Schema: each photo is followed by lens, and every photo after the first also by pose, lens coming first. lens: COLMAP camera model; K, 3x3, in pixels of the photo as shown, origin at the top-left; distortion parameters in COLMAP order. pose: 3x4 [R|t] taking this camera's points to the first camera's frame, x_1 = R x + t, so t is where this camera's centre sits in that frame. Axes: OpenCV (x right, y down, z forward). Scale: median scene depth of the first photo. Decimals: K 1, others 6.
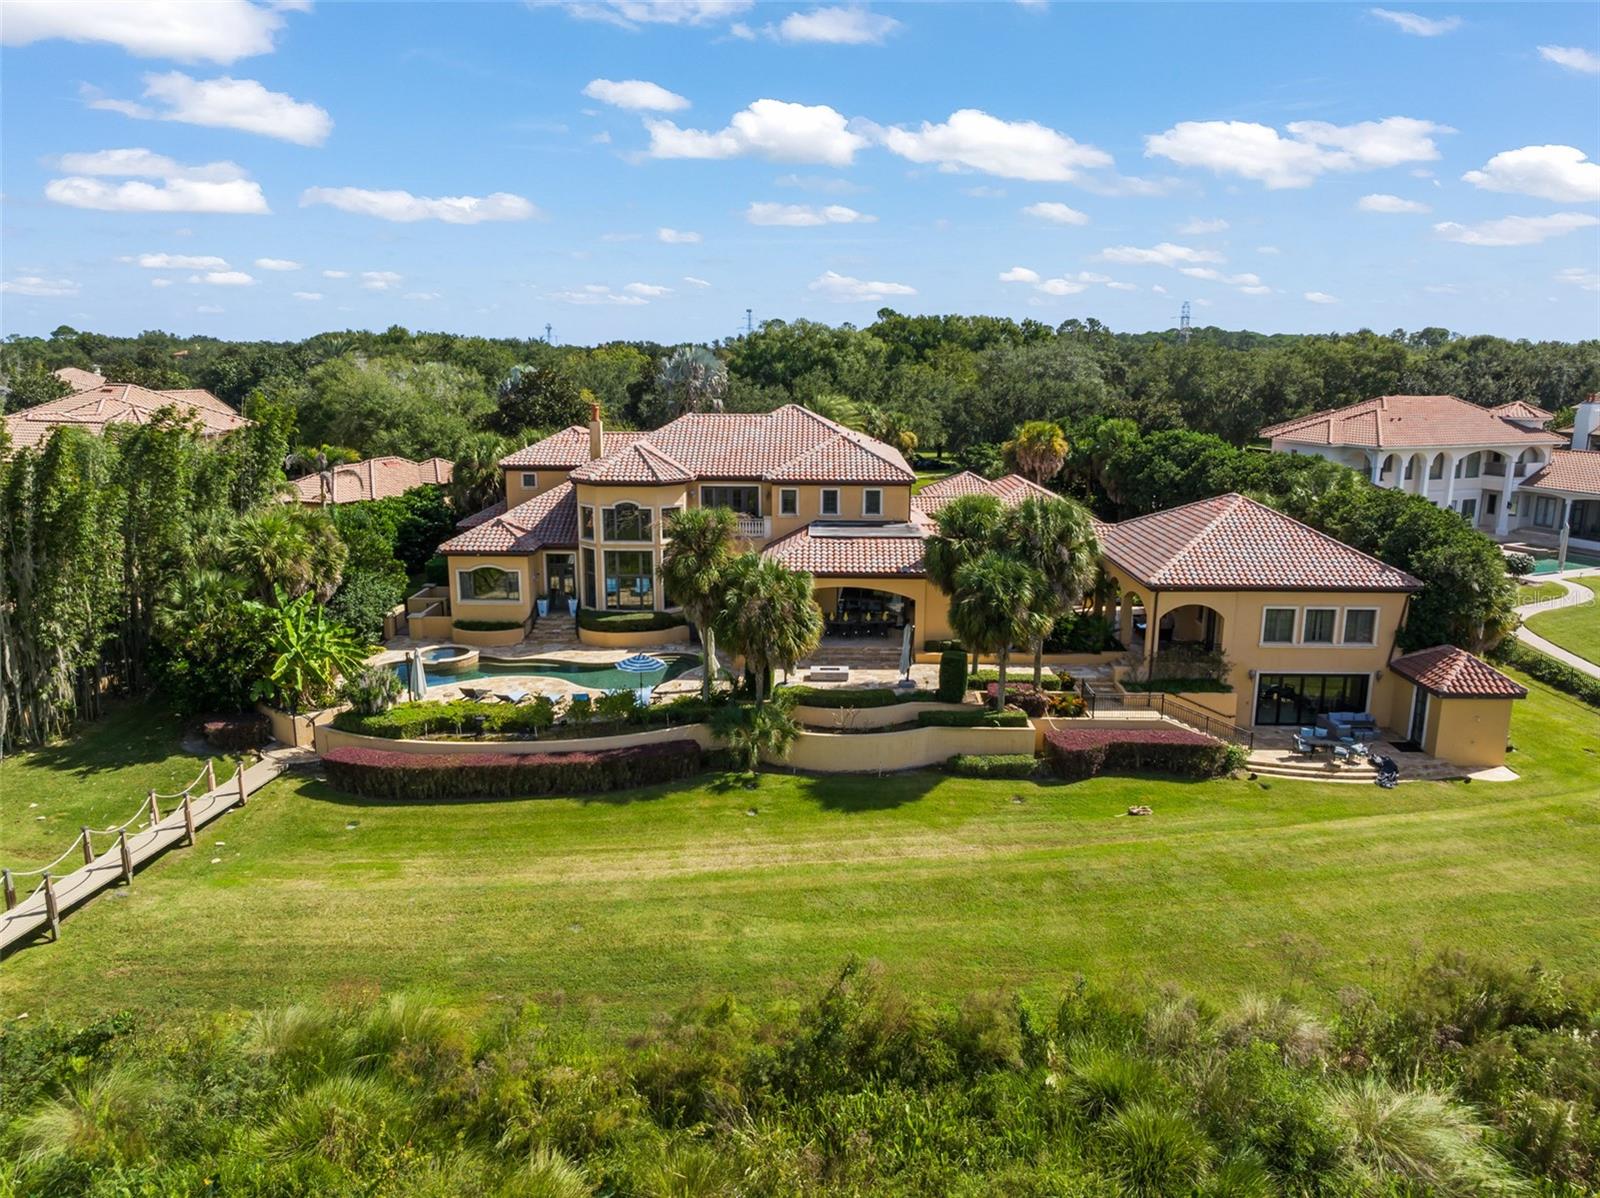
lens RADIAL K [[1132.8, 0, 801.4], [0, 1132.8, 596.3], [0, 0, 1]] dist [-0.027738, 0.012117]
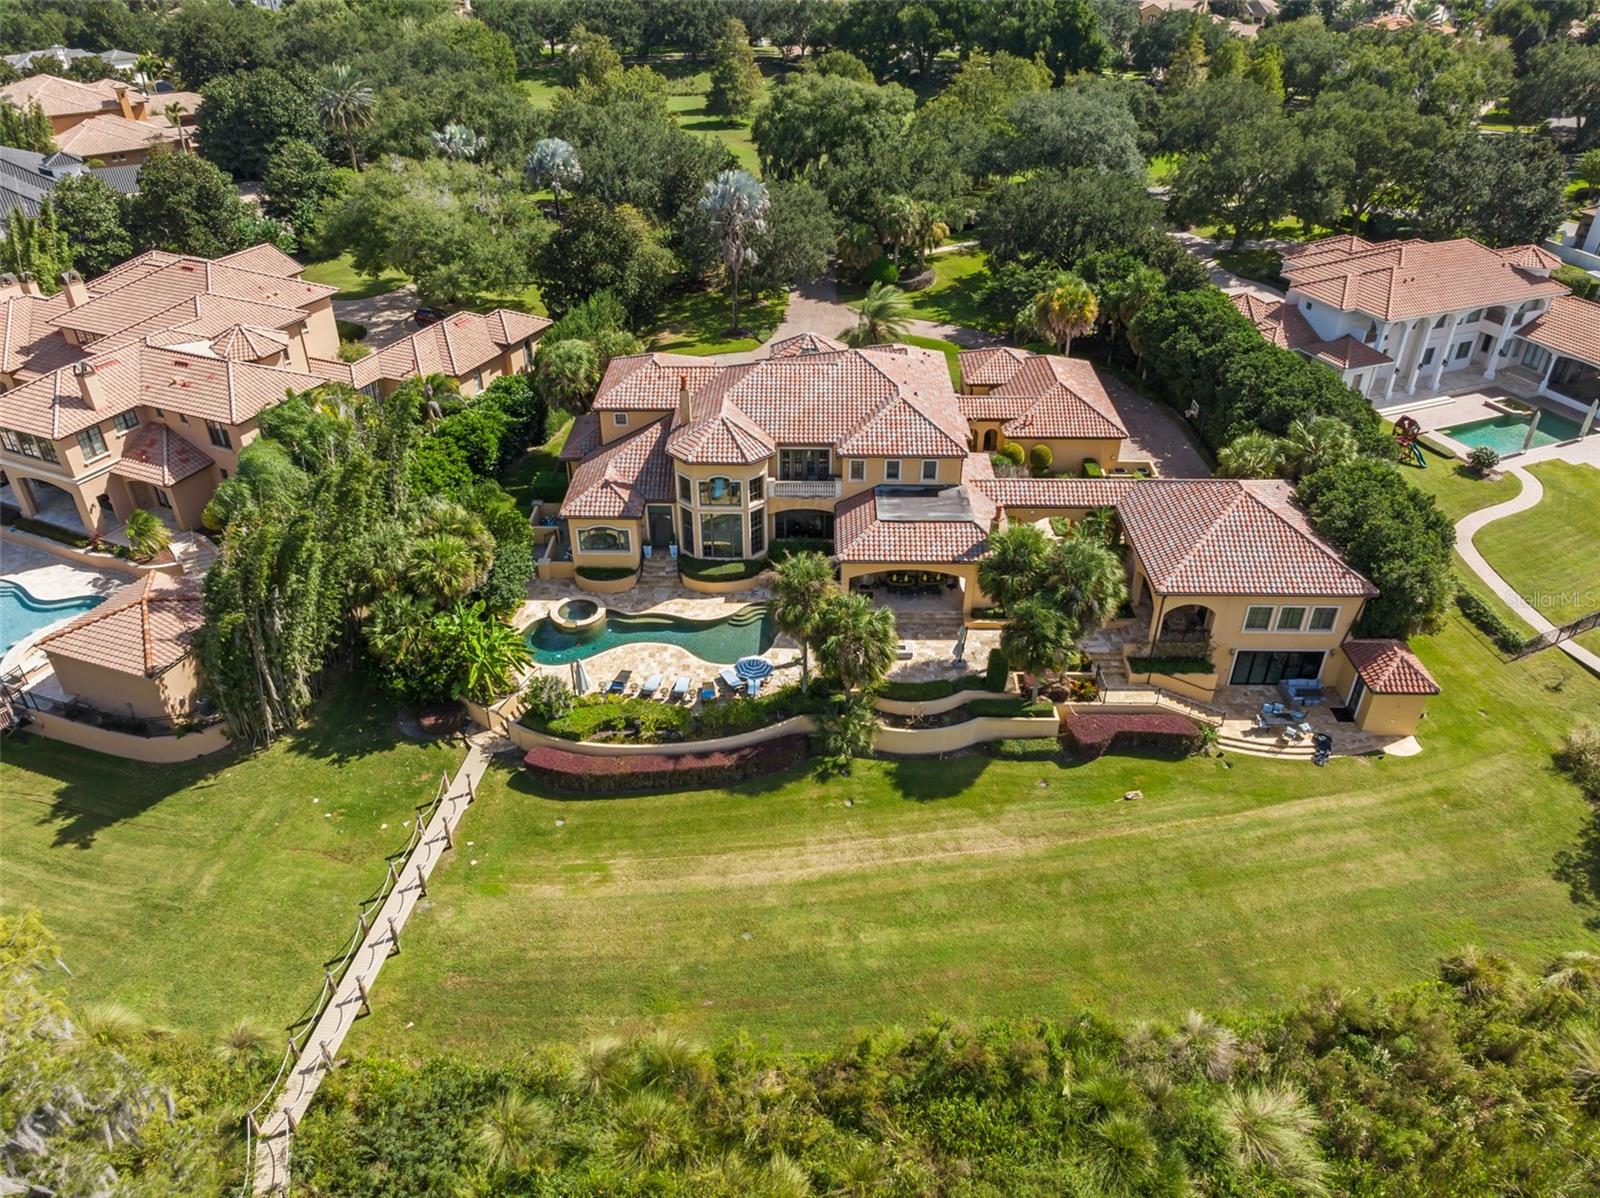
lens RADIAL K [[1132.8, 0, 800.1], [0, 1132.8, 600.2], [0, 0, 1]] dist [-0.027738, 0.012117]
pose [[0.999960, -0.007763, 0.004525, -0.091257], [0.005660, 0.935307, 0.353792, -0.441931], [-0.006979, -0.353752, 0.935313, -0.161053]]
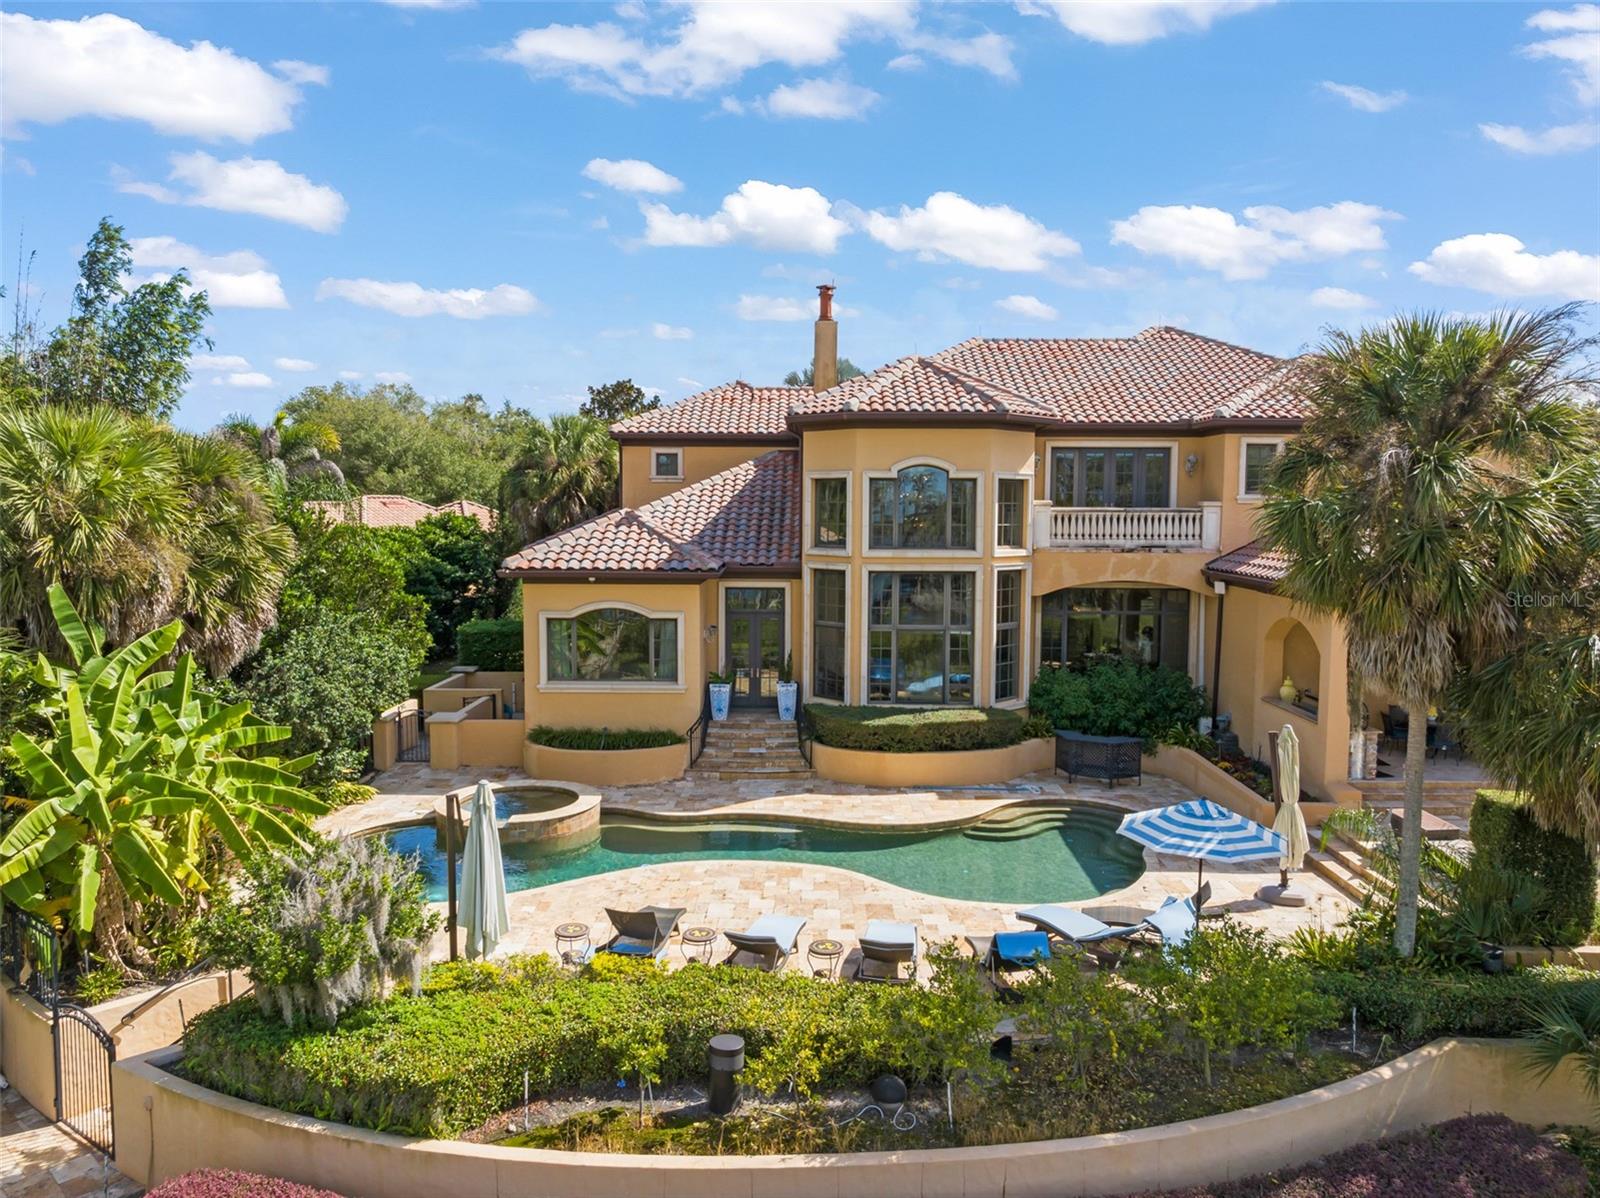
lens RADIAL K [[1132.8, 0, 800.6], [0, 1132.8, 590.5], [0, 0, 1]] dist [-0.027738, 0.012117]
pose [[0.999965, -0.000191, 0.008381, -0.243961], [0.001338, 0.990563, -0.137054, 0.034904], [-0.008275, 0.137061, 0.990528, 0.654031]]
